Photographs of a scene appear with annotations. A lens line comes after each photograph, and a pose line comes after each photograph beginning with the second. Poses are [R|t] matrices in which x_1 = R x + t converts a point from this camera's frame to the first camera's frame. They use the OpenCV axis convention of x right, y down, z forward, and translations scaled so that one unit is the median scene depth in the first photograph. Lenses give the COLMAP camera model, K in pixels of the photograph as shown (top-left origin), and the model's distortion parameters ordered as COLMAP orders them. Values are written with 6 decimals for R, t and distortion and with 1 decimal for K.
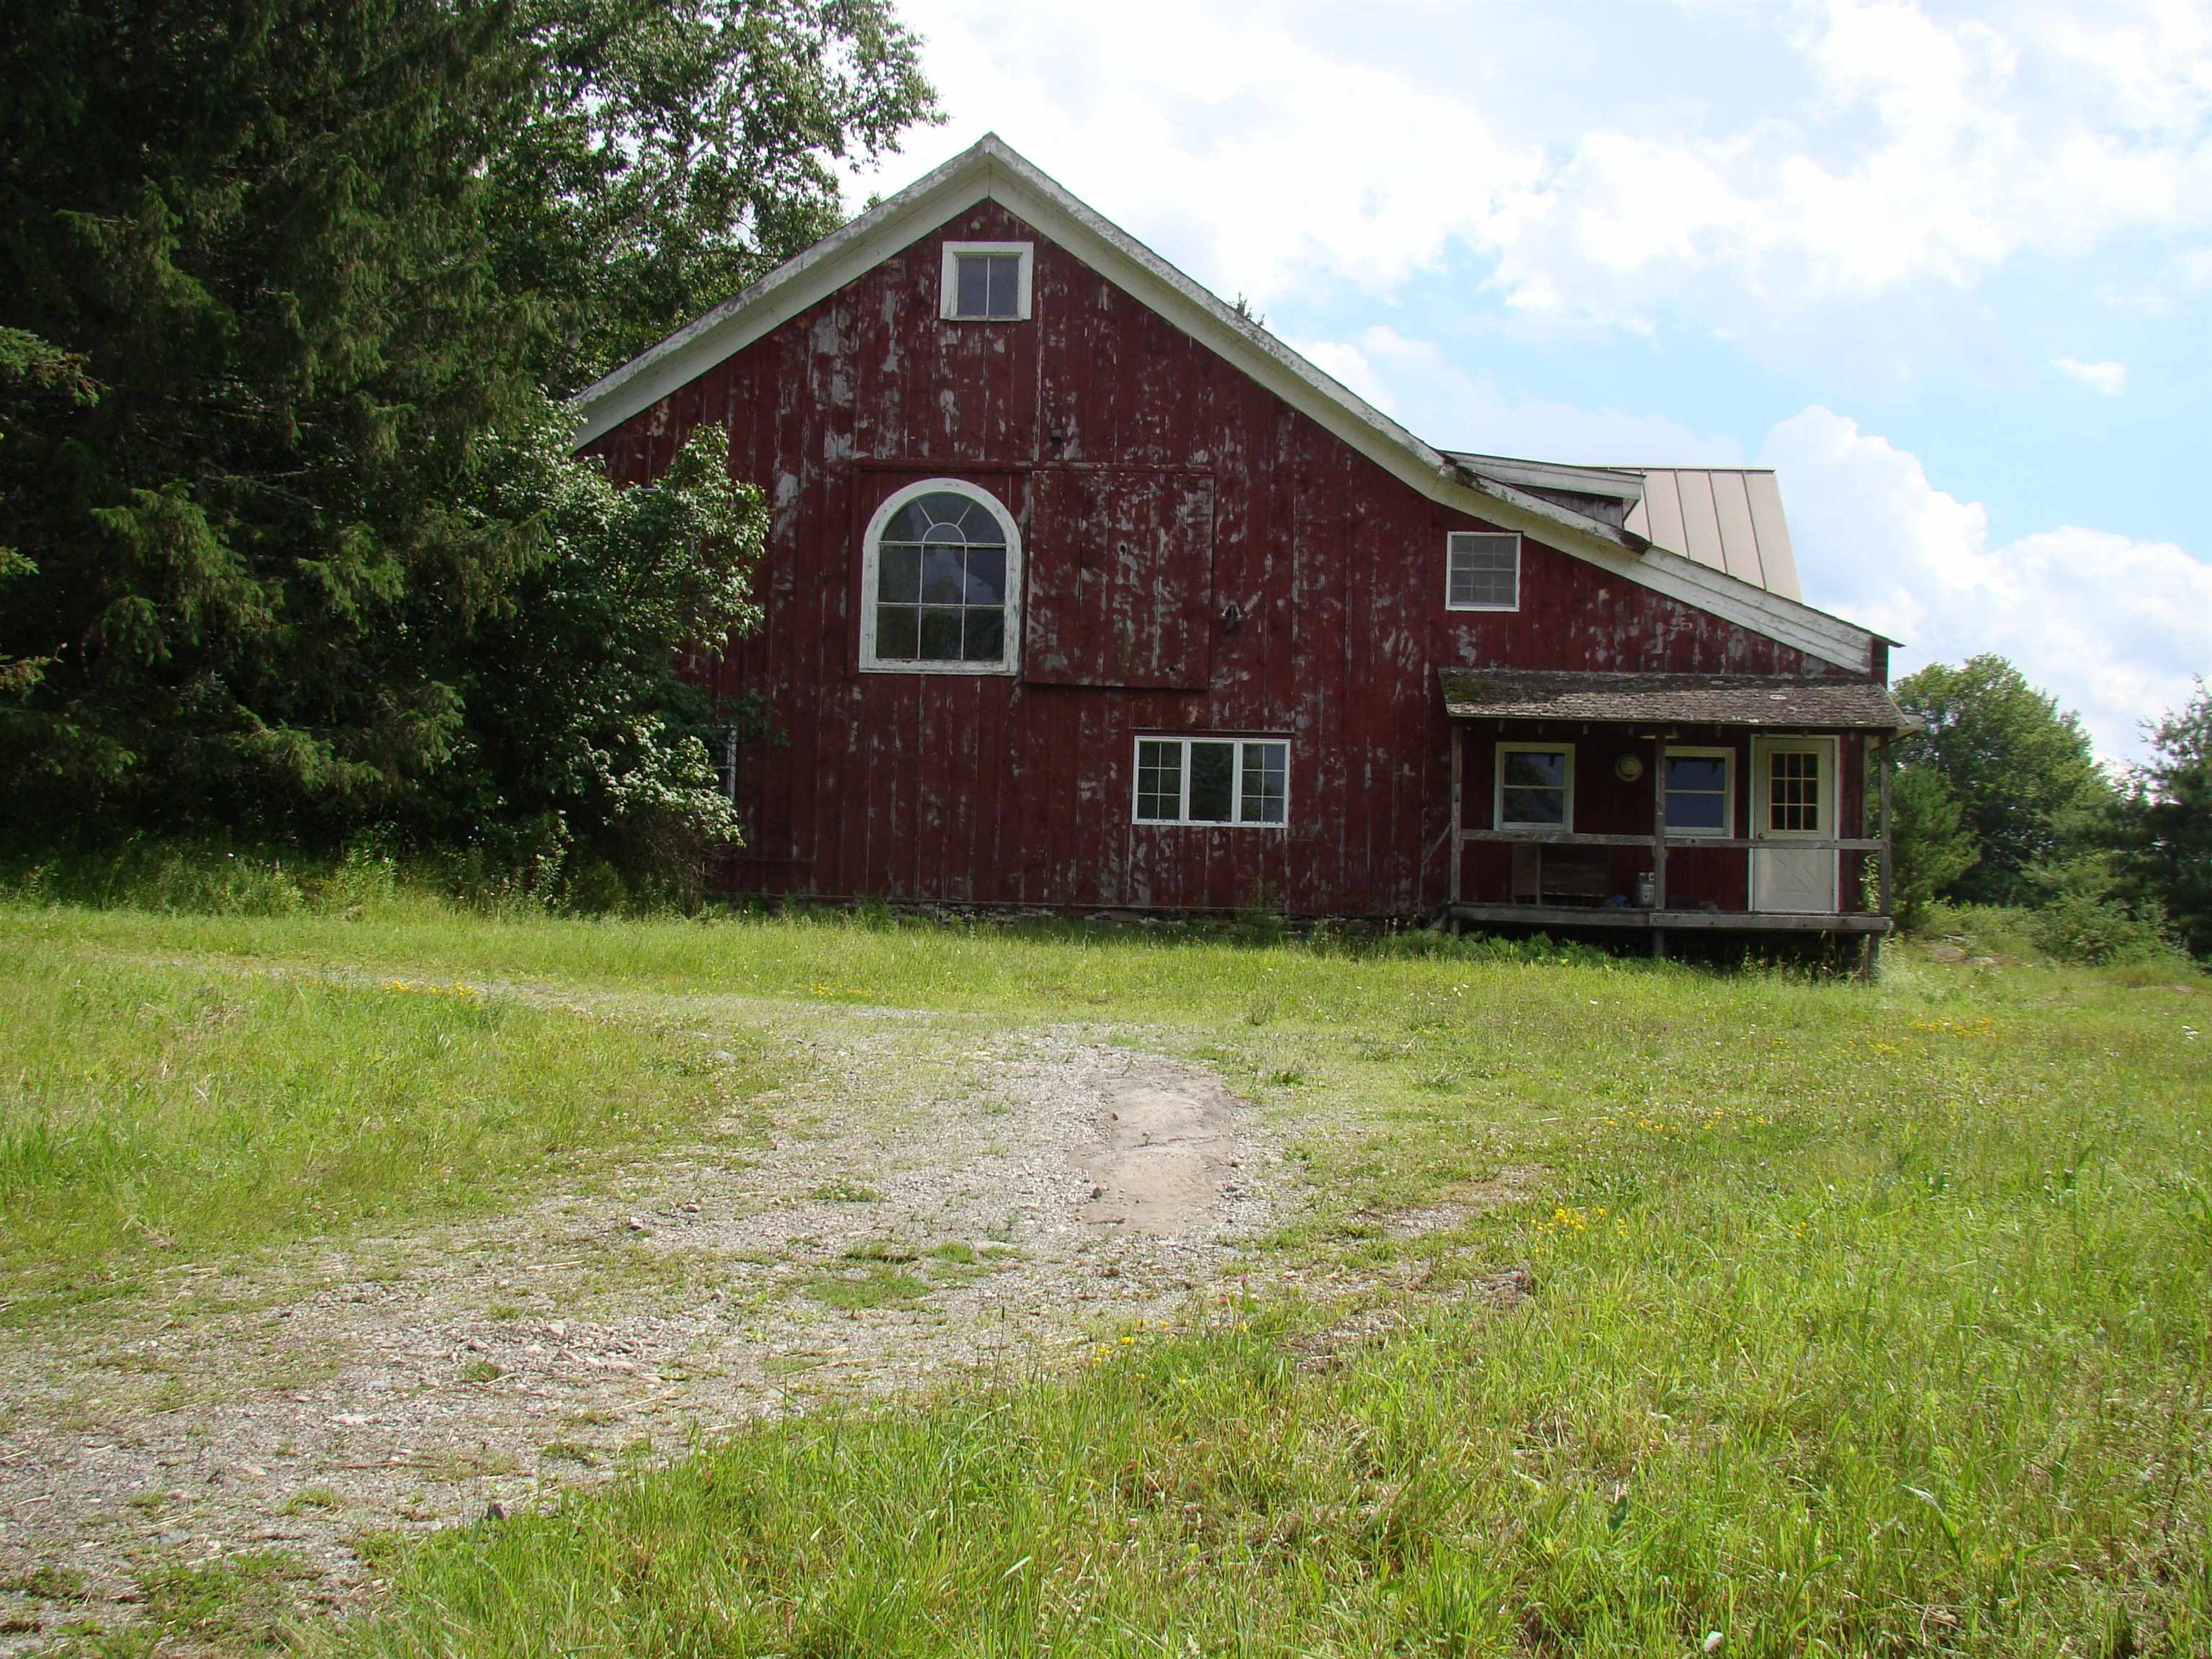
lens RADIAL K [[2576.0, 0, 1105.8], [0, 2576.0, 829.7], [0, 0, 1]] dist [0.011328, 0.000000]
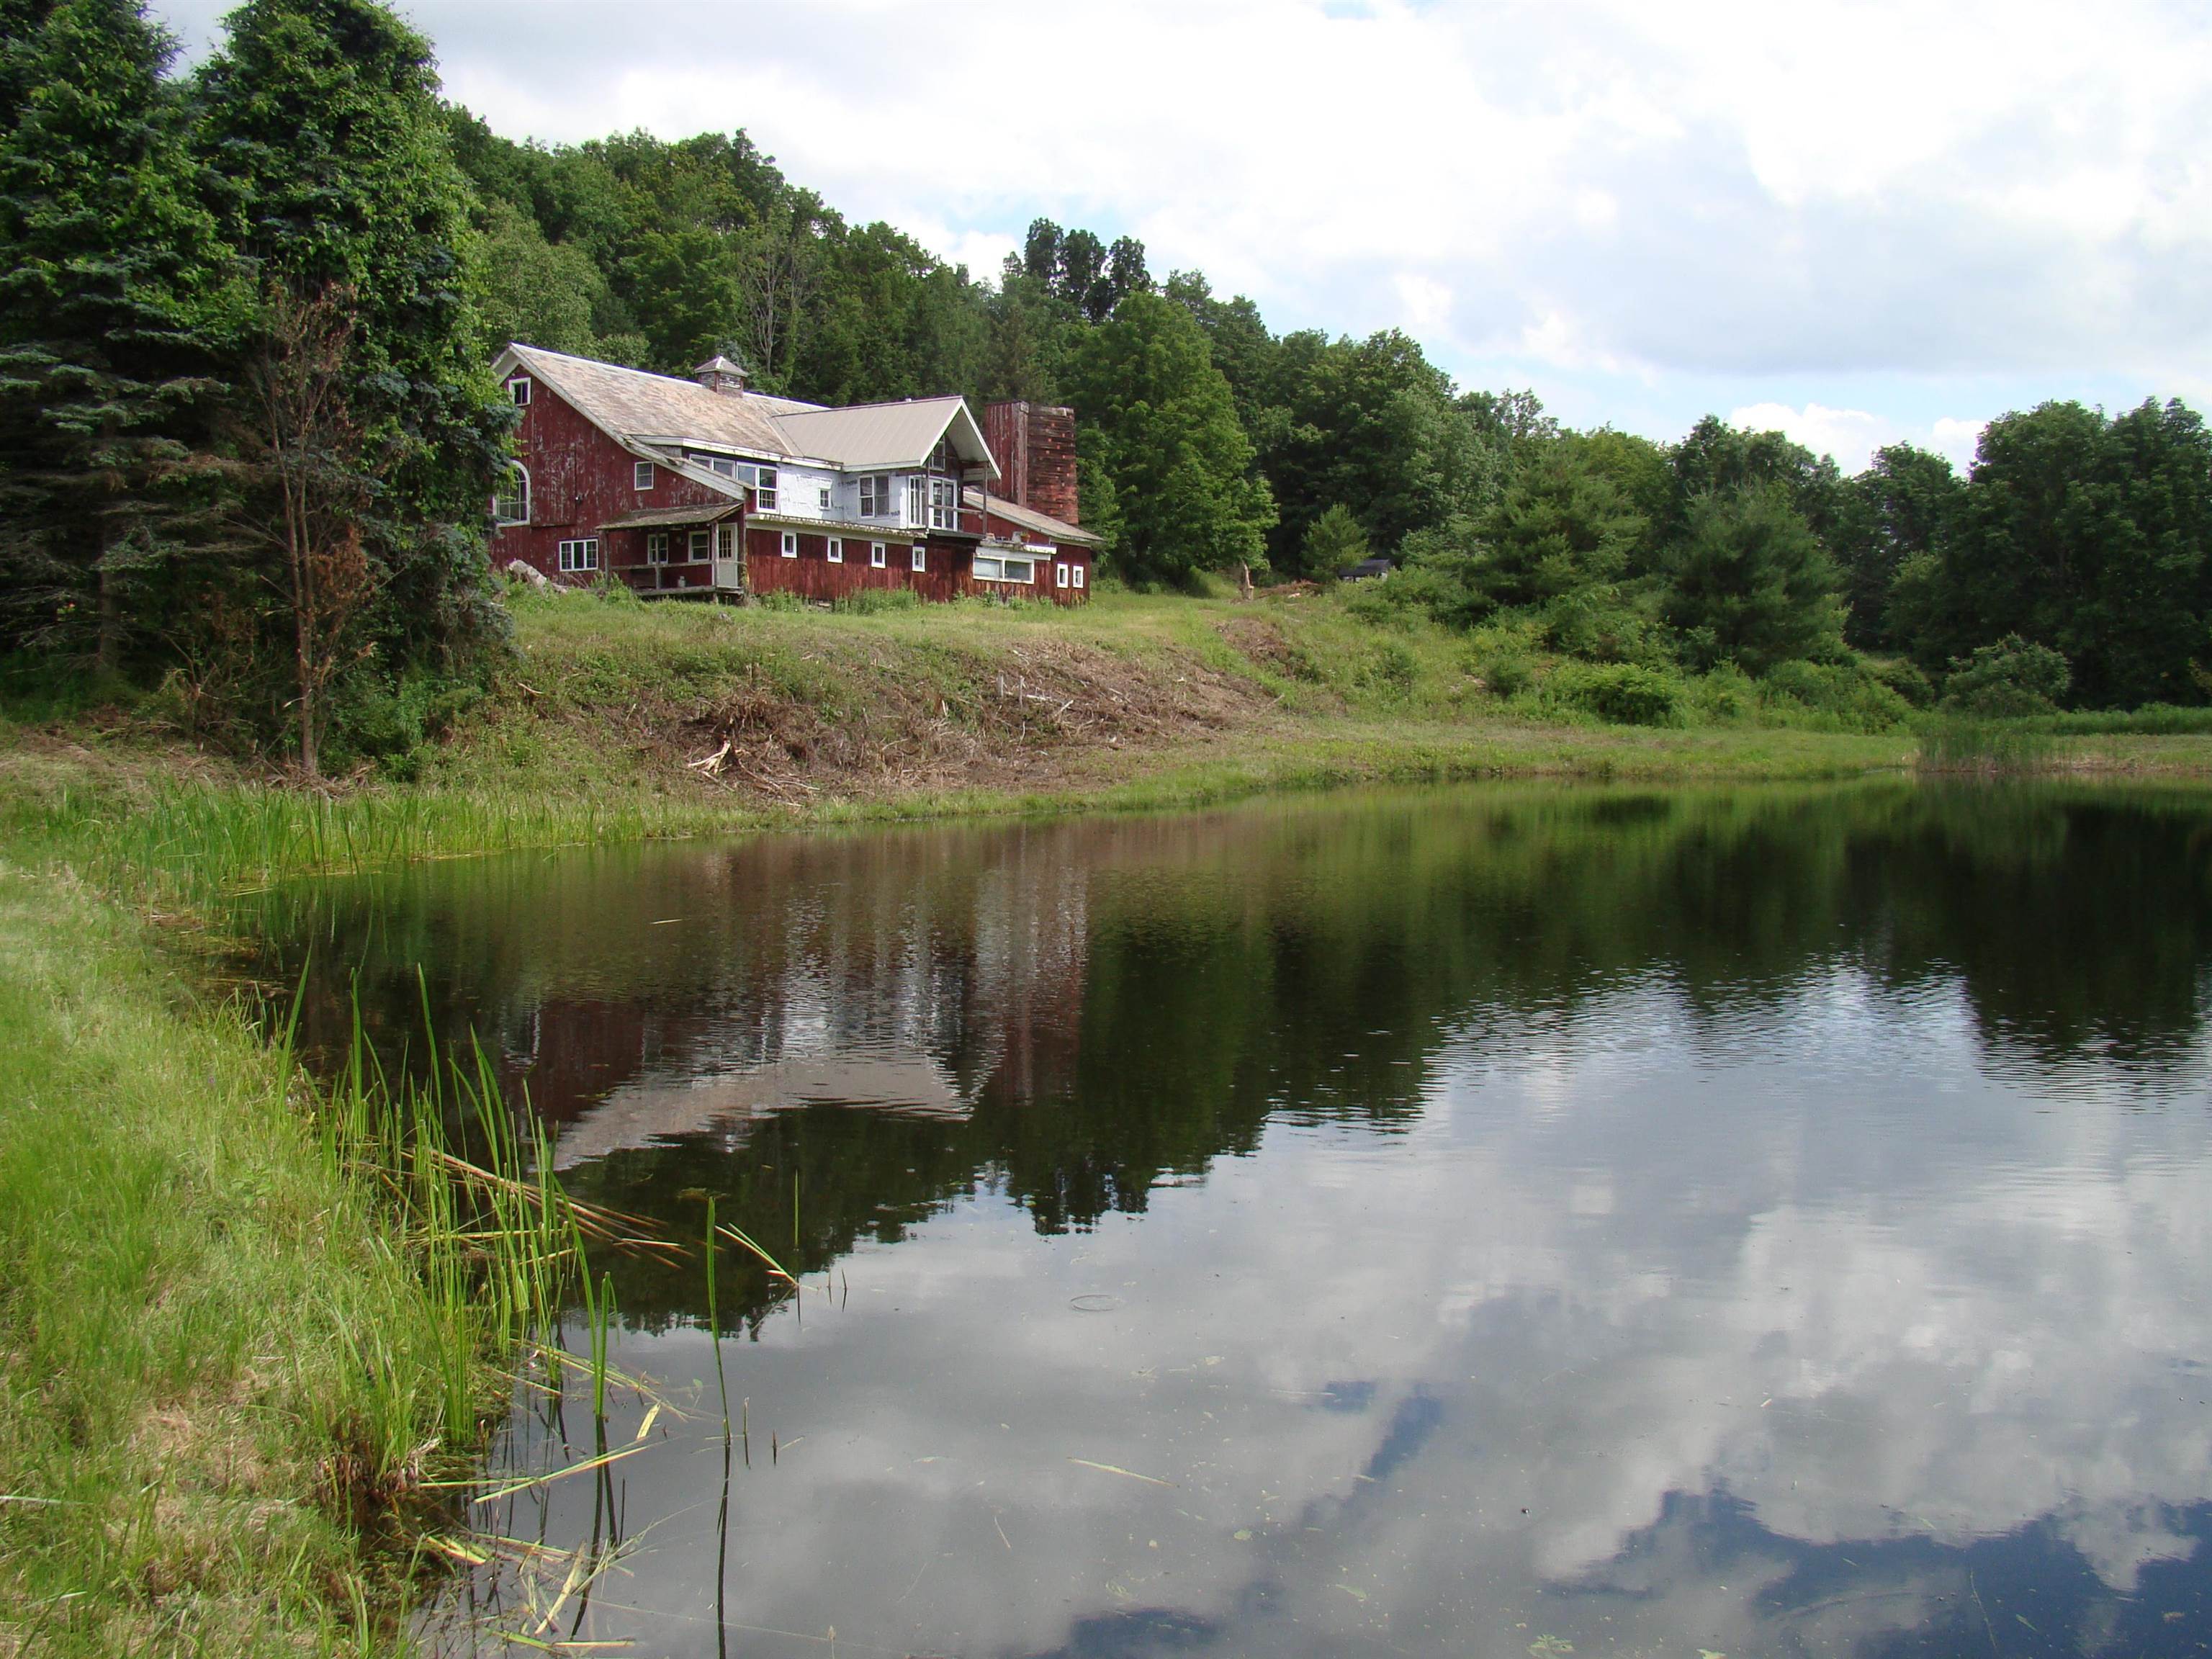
lens RADIAL K [[1997.8, 0, 1104.7], [0, 1997.8, 830.9], [0, 0, 1]] dist [-0.058932, 0.064607]
pose [[0.875887, -0.006579, -0.482472, 1.686851], [0.069308, 0.991254, 0.112306, 0.081992], [0.477513, -0.131806, 0.868682, -0.758612]]
